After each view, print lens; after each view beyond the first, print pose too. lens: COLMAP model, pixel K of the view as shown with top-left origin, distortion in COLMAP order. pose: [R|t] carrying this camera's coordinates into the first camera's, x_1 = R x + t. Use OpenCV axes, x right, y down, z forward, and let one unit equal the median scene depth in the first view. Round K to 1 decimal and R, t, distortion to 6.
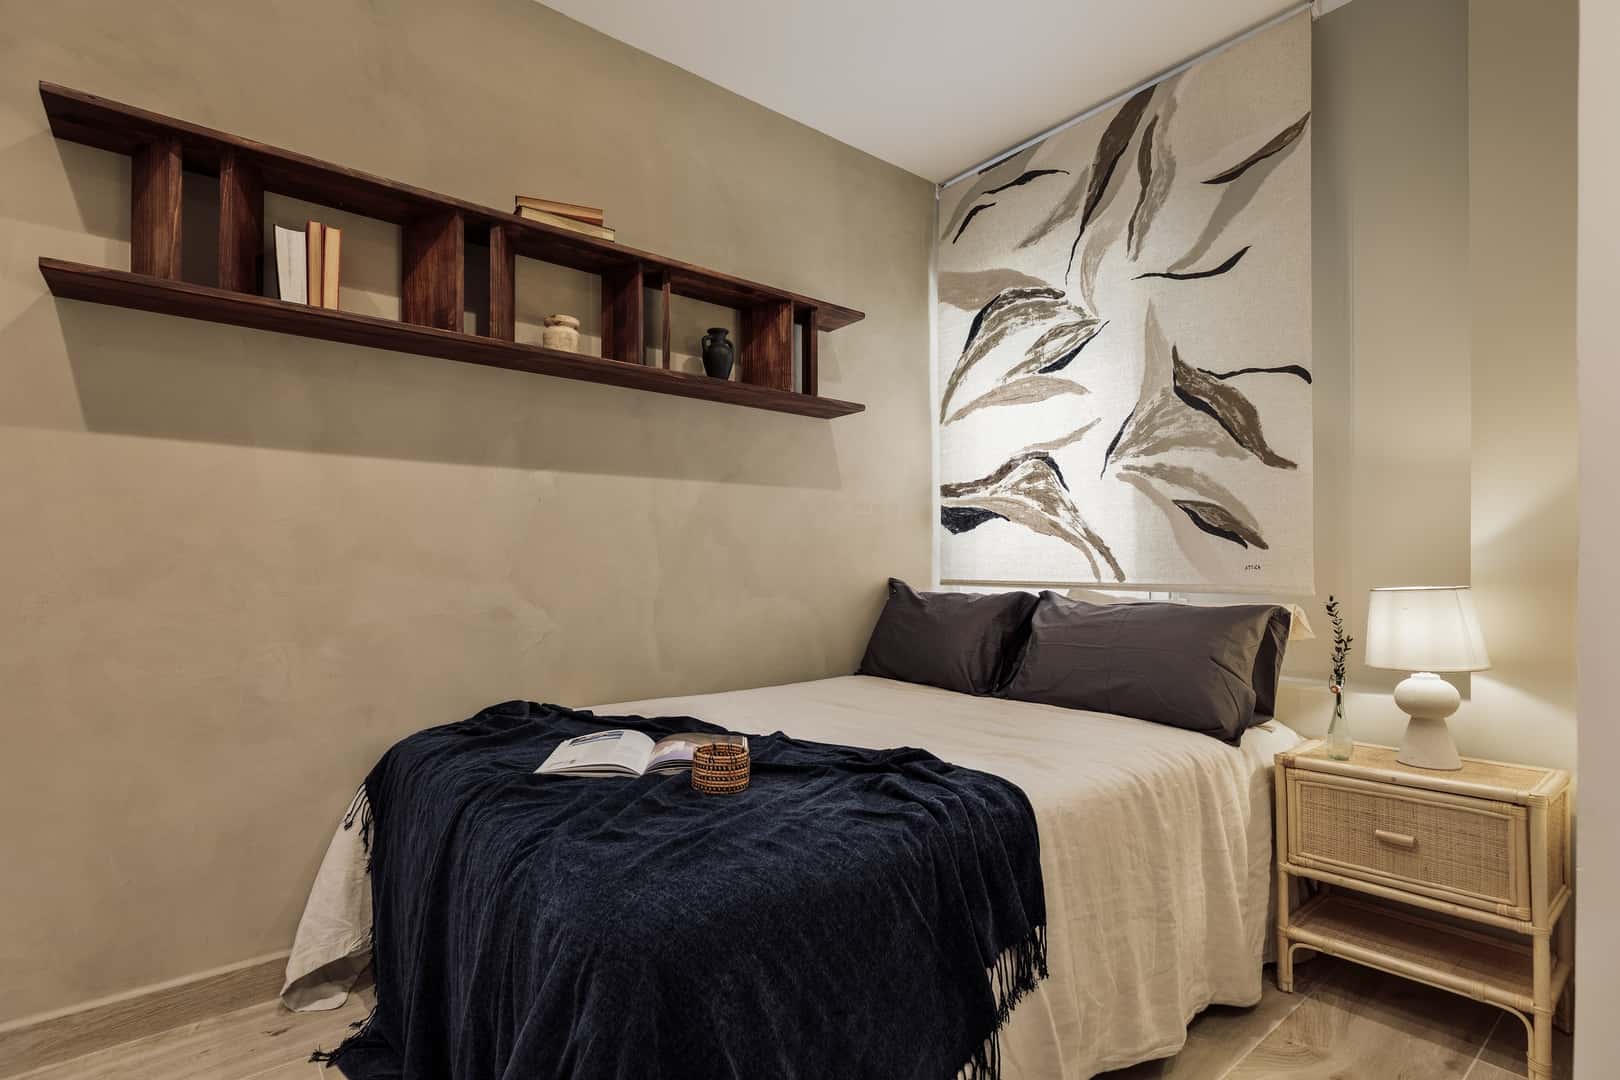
lens RADIAL K [[781.1, 0, 805.9], [0, 781.1, 552.4], [0, 0, 1]] dist [0.003463, -0.000323]
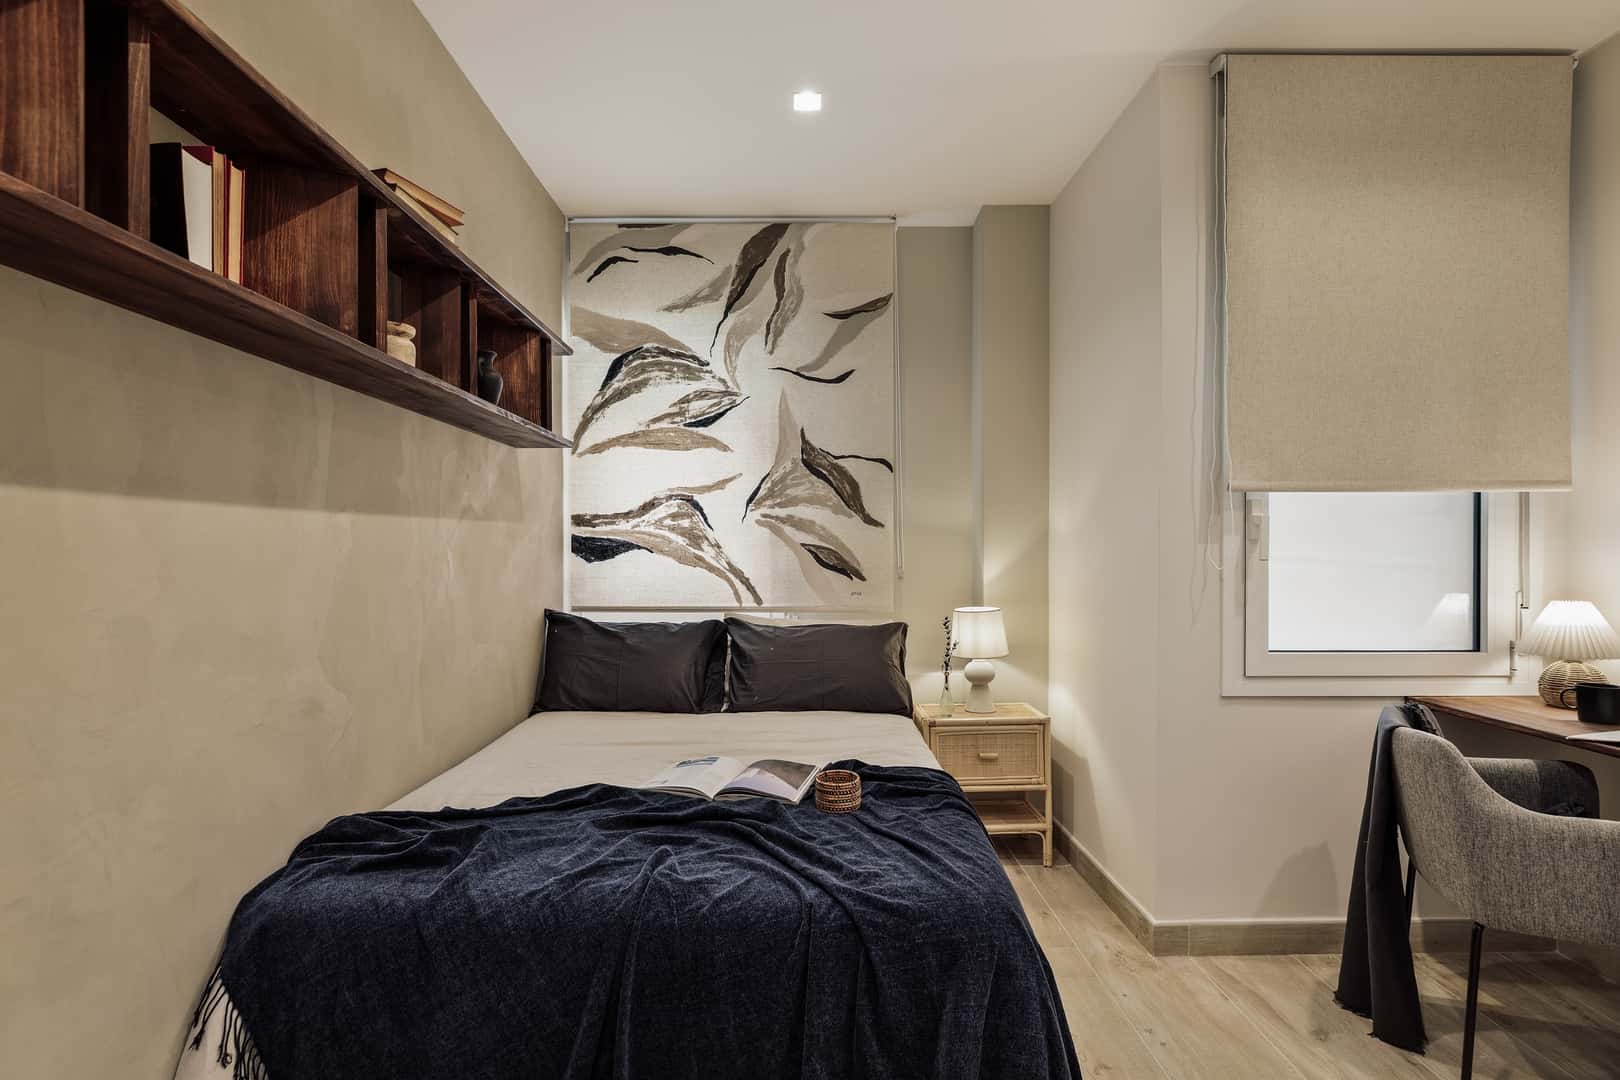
lens RADIAL K [[781.1, 0, 805.6], [0, 781.1, 549.3], [0, 0, 1]] dist [0.003463, -0.000323]
pose [[0.632113, -0.000584, 0.774876, -0.526823], [-0.010468, 0.999902, 0.009293, -0.065244], [-0.774806, -0.013986, 0.632045, 0.140049]]
